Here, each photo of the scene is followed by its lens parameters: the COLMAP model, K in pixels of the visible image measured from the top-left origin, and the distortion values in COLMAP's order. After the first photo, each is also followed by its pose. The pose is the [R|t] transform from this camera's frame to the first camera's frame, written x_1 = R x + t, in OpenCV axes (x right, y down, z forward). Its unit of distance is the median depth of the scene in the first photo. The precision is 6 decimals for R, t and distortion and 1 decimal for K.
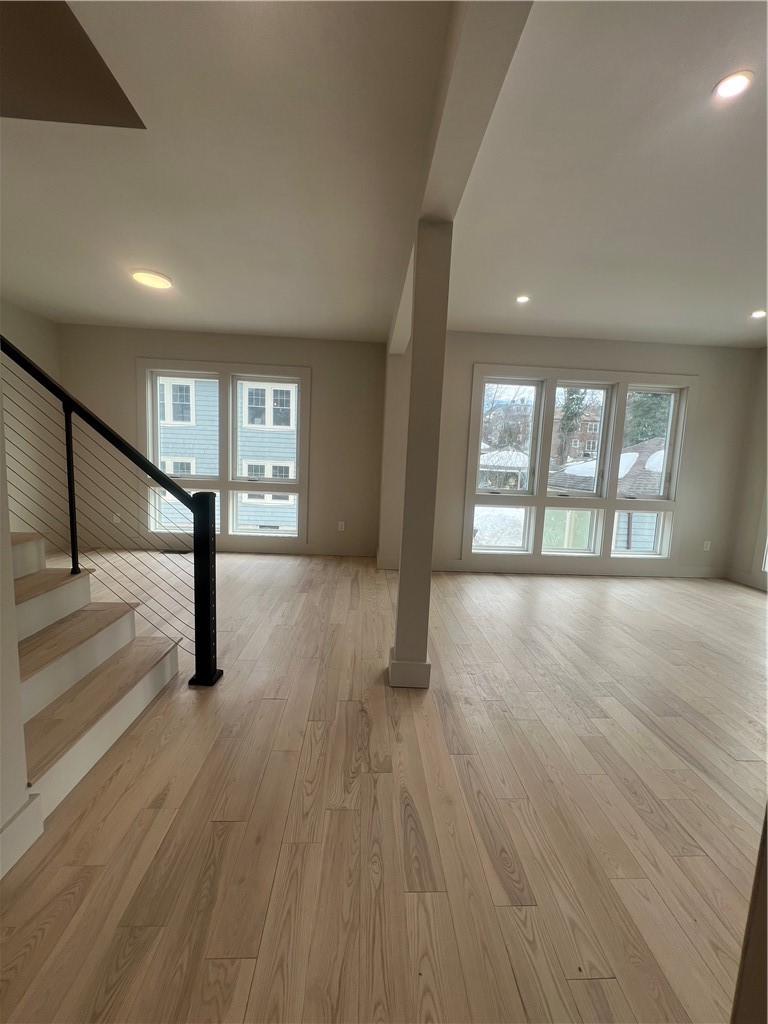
lens RADIAL K [[409.4, 0, 386.2], [0, 409.4, 509.2], [0, 0, 1]] dist [-0.002112, 0.000261]
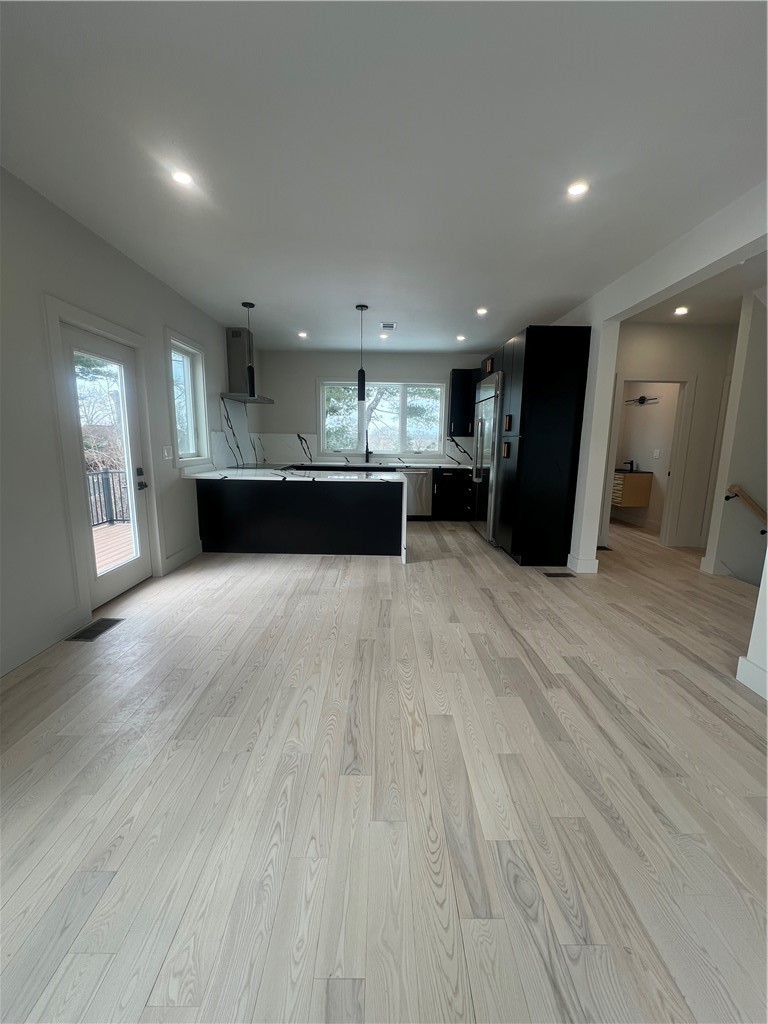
lens RADIAL K [[409.4, 0, 386.2], [0, 409.4, 509.2], [0, 0, 1]] dist [-0.002112, 0.000261]
pose [[-0.997460, -0.064235, 0.030791, 1.235433], [-0.053011, 0.958102, 0.281480, -0.266692], [-0.047582, 0.279133, -0.959073, 2.419402]]
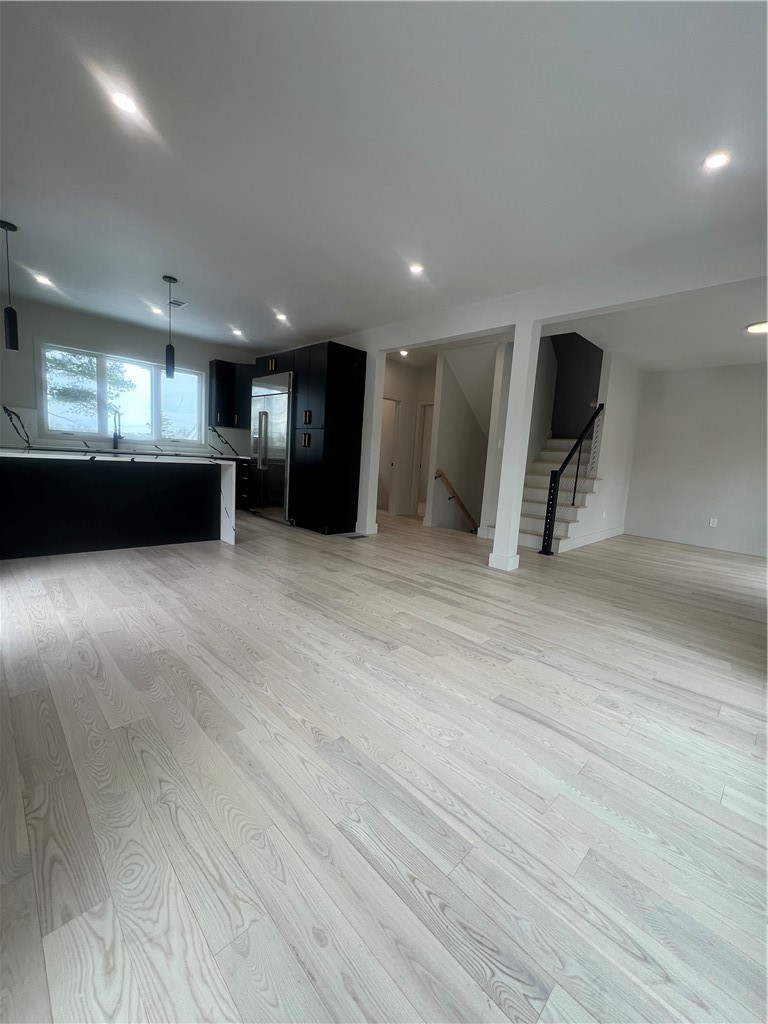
lens RADIAL K [[409.4, 0, 386.2], [0, 409.4, 509.2], [0, 0, 1]] dist [-0.002112, 0.000261]
pose [[-0.737607, -0.004485, -0.675216, 2.201761], [-0.174131, 0.967418, 0.183794, -0.105242], [0.652391, 0.253144, -0.714355, 2.512948]]
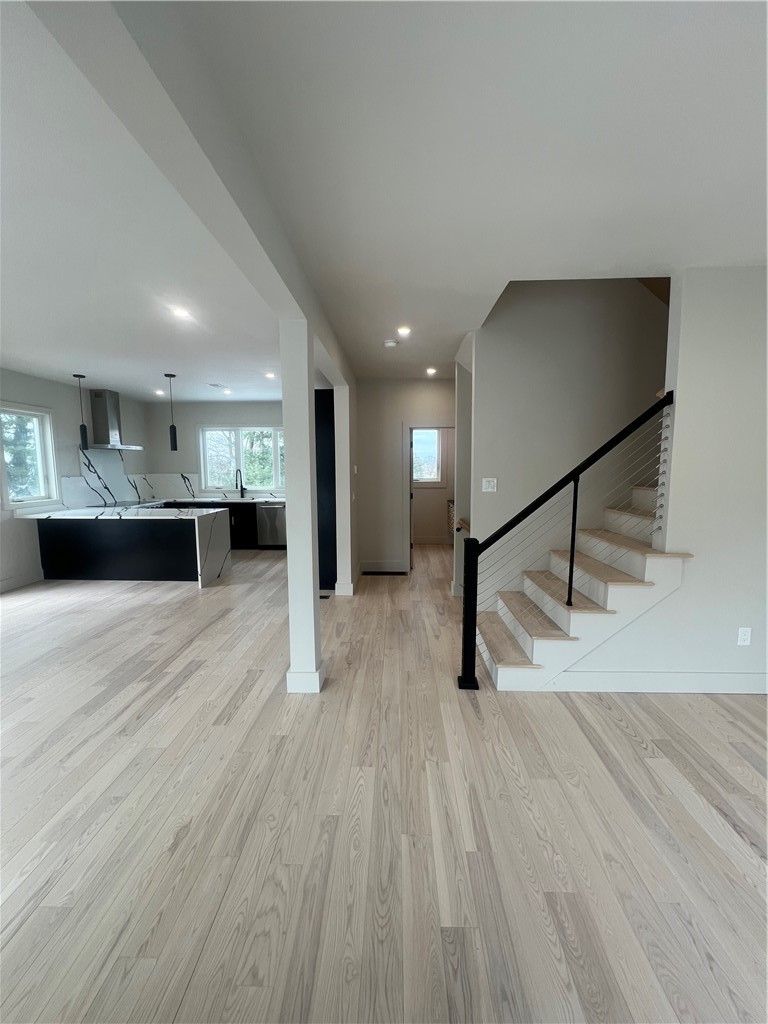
lens RADIAL K [[409.4, 0, 386.2], [0, 409.4, 509.2], [0, 0, 1]] dist [-0.002112, 0.000261]
pose [[-0.995992, -0.048669, 0.075045, -0.326563], [-0.030786, 0.974275, 0.223250, -0.494790], [-0.083979, 0.220045, -0.971868, 2.719110]]
